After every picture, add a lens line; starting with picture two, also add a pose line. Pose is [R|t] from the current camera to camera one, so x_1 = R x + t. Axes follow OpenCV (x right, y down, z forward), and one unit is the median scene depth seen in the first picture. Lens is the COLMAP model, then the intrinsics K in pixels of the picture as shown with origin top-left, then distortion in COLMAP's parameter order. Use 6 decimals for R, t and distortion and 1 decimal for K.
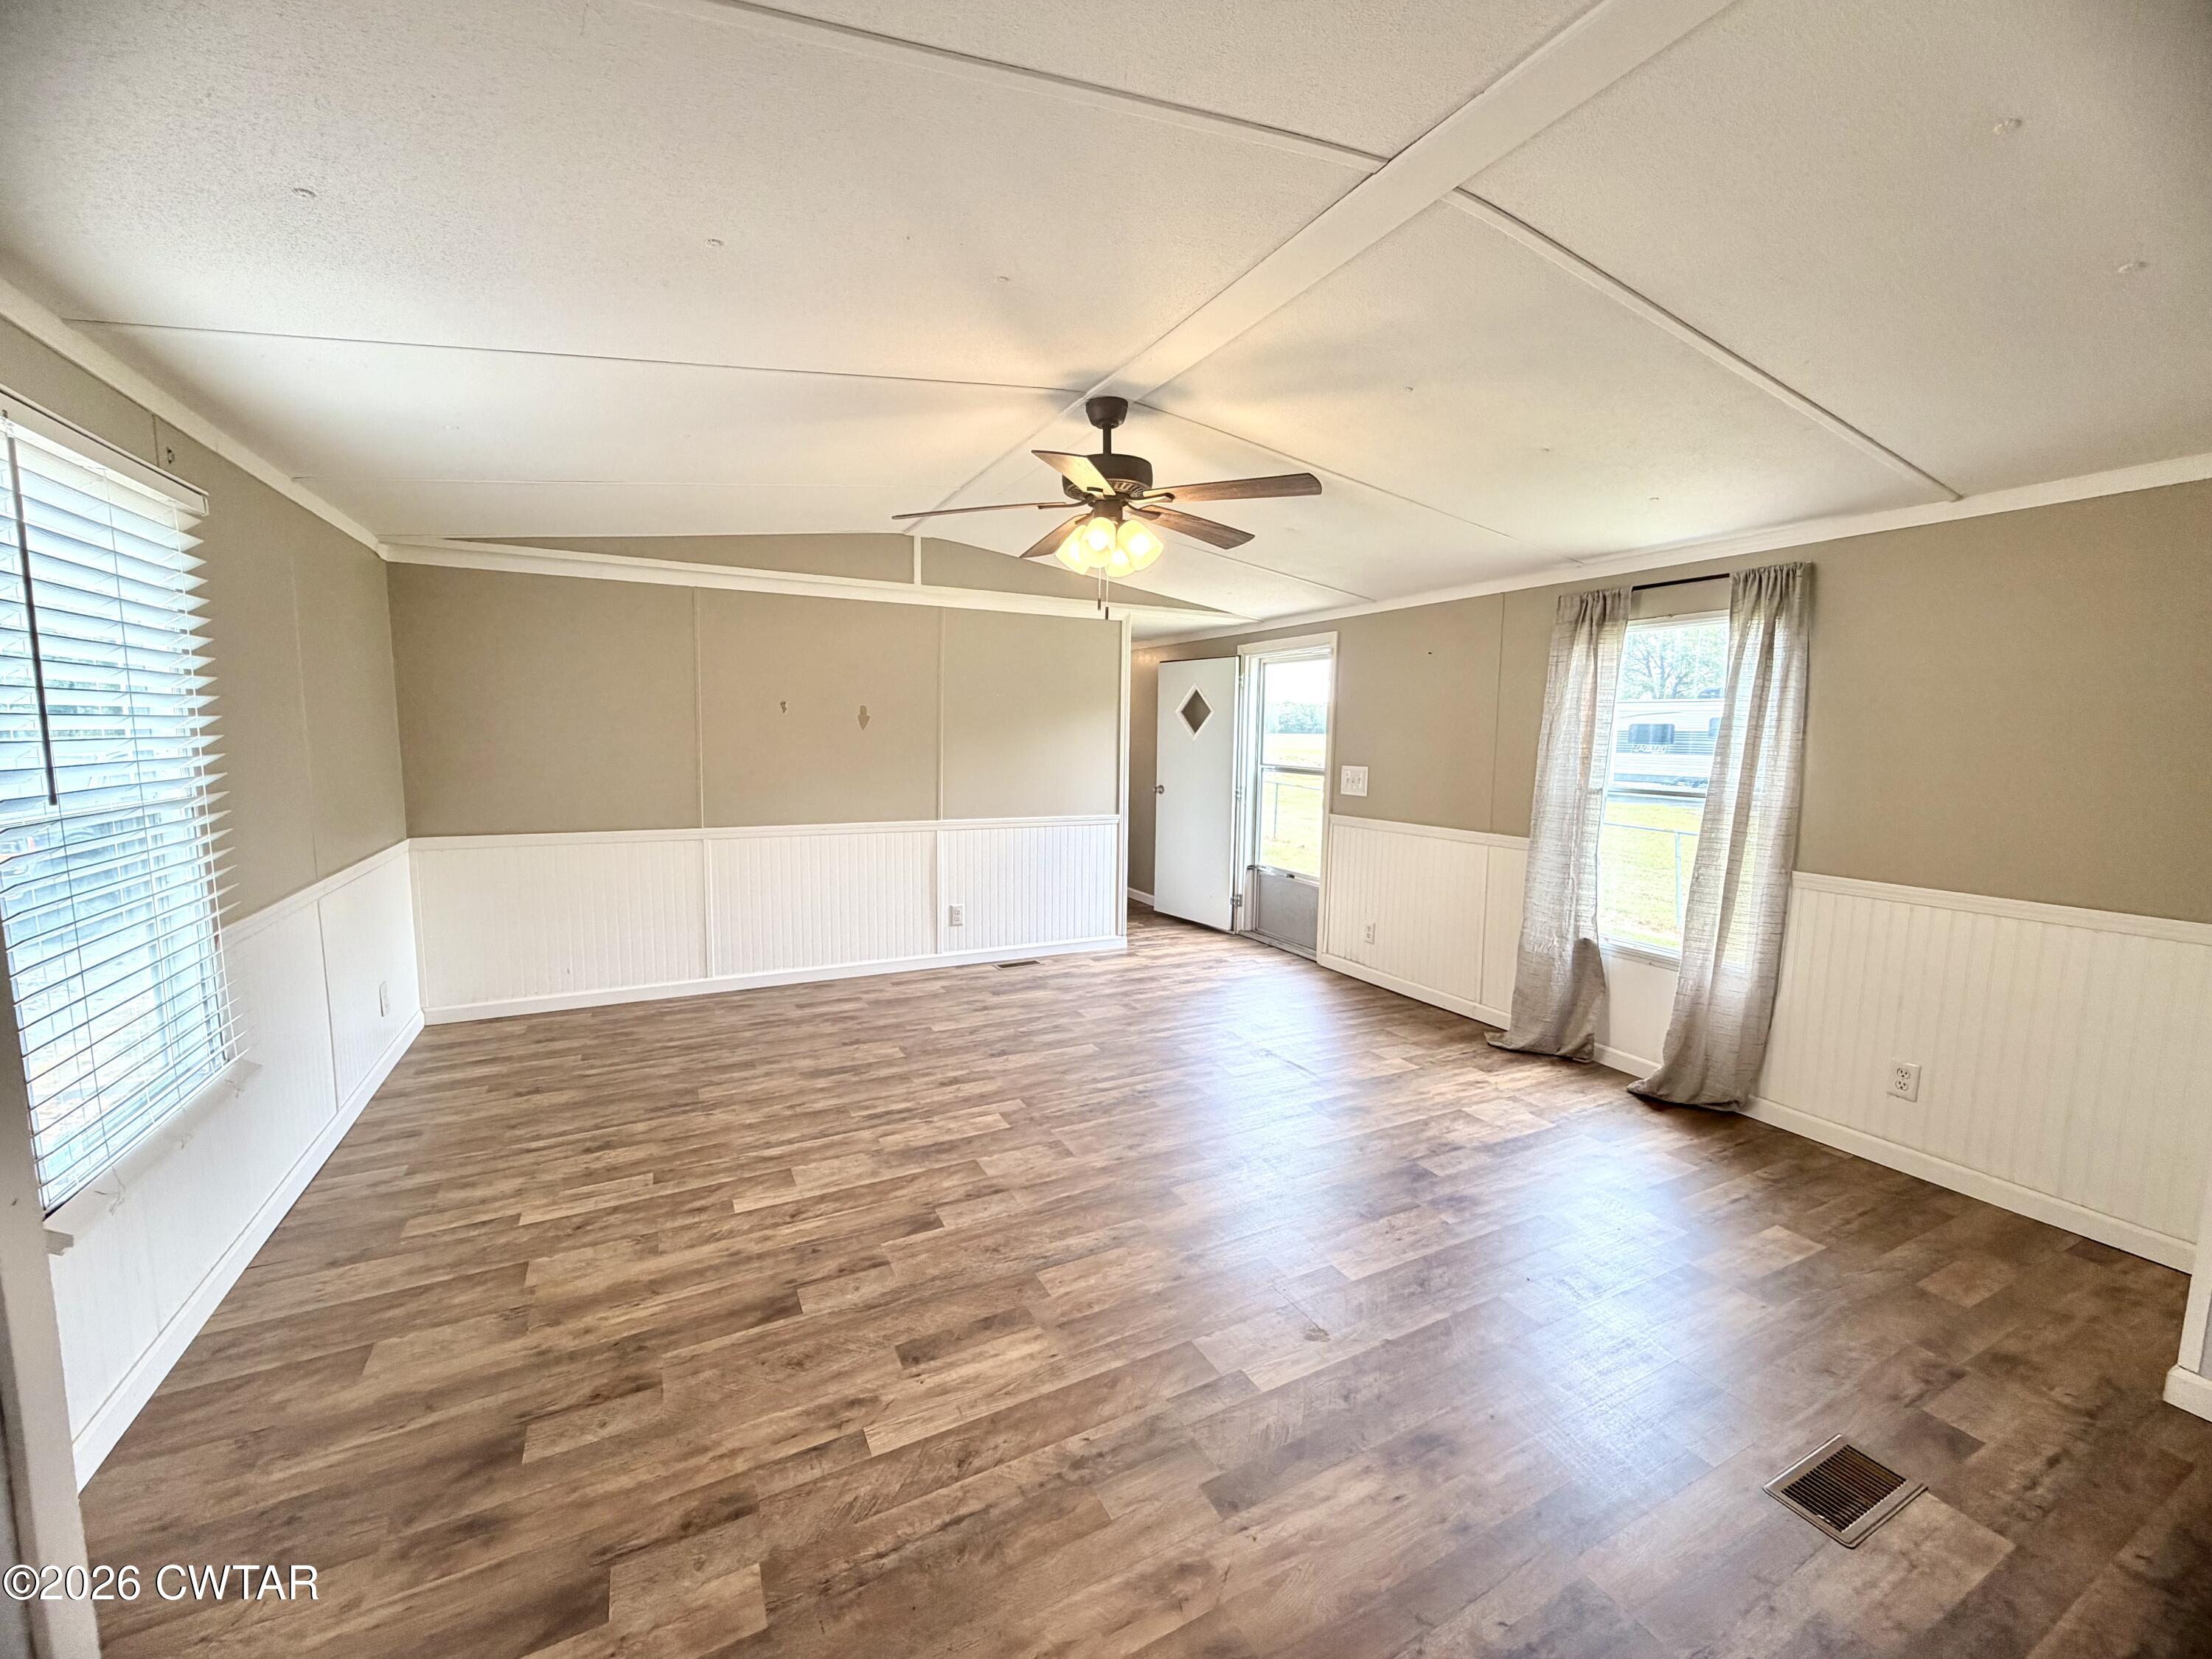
lens RADIAL K [[880.7, 0, 1101.4], [0, 880.7, 831.9], [0, 0, 1]] dist [0.000324, 0.000094]
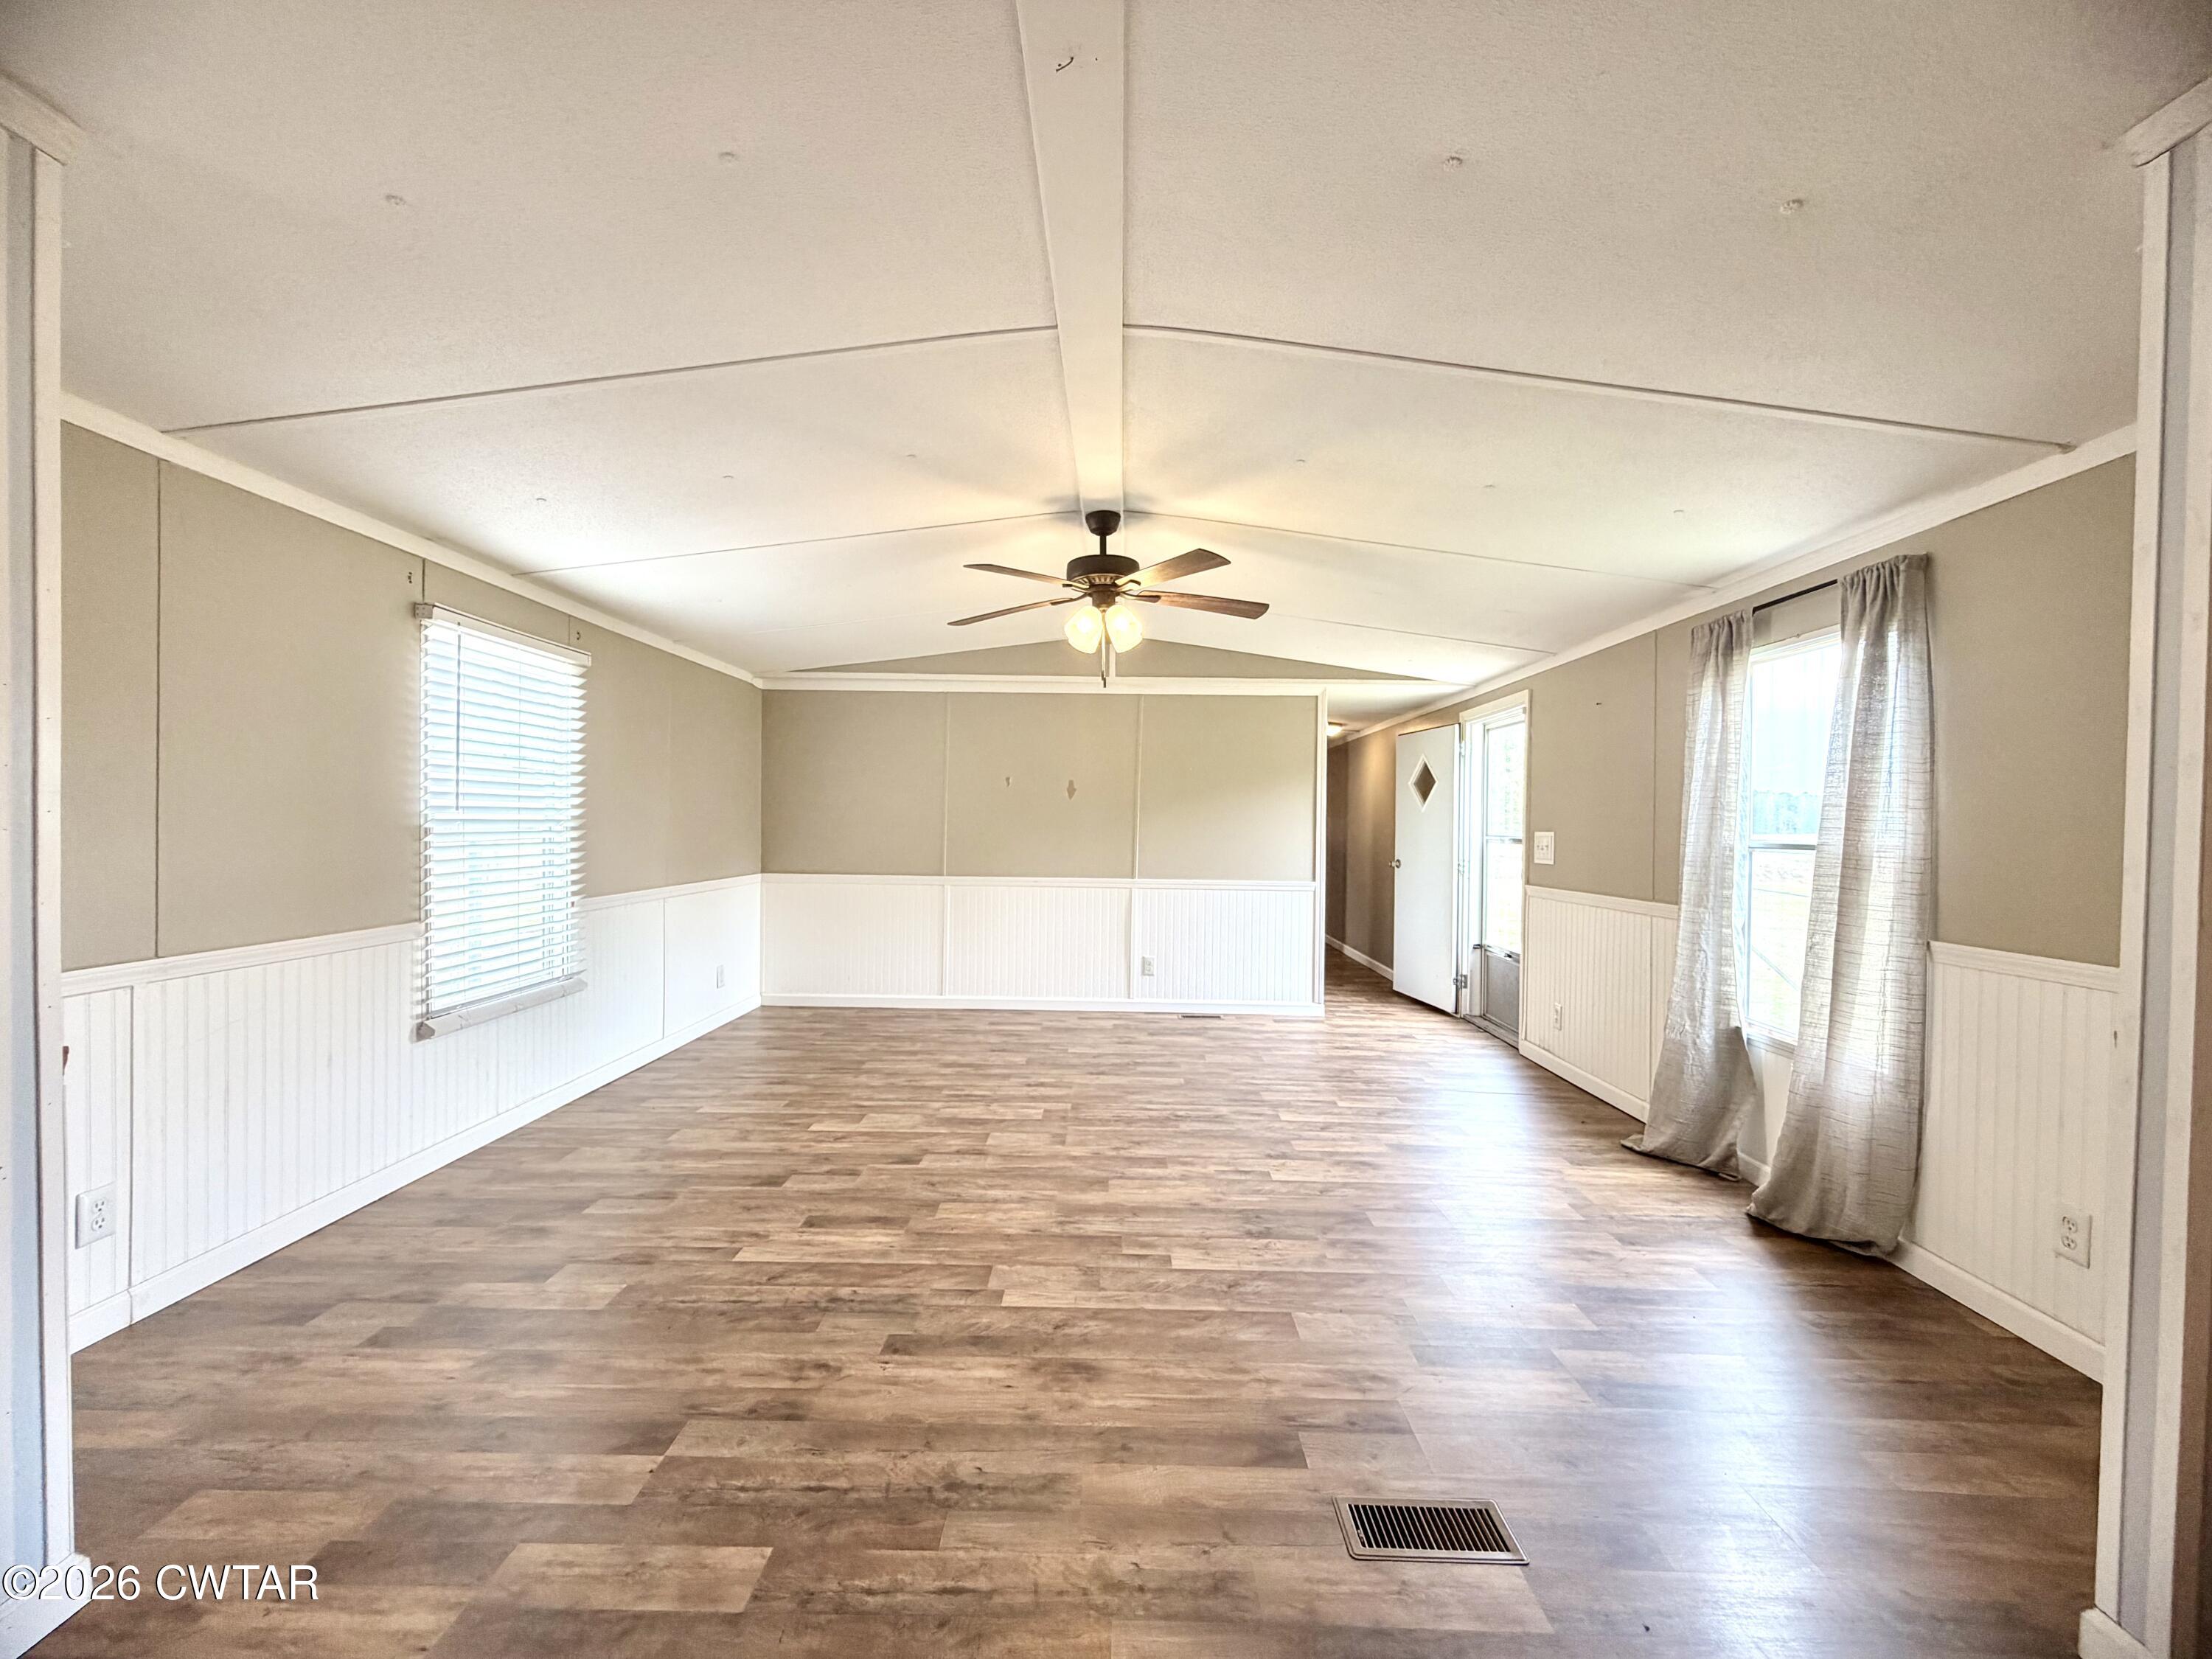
lens RADIAL K [[880.7, 0, 1101.4], [0, 880.7, 831.9], [0, 0, 1]] dist [0.000324, 0.000094]
pose [[0.880197, 0.001479, -0.474606, 0.492641], [-0.054849, 0.993612, -0.098626, 0.063562], [0.471429, 0.112842, 0.874655, -0.026993]]
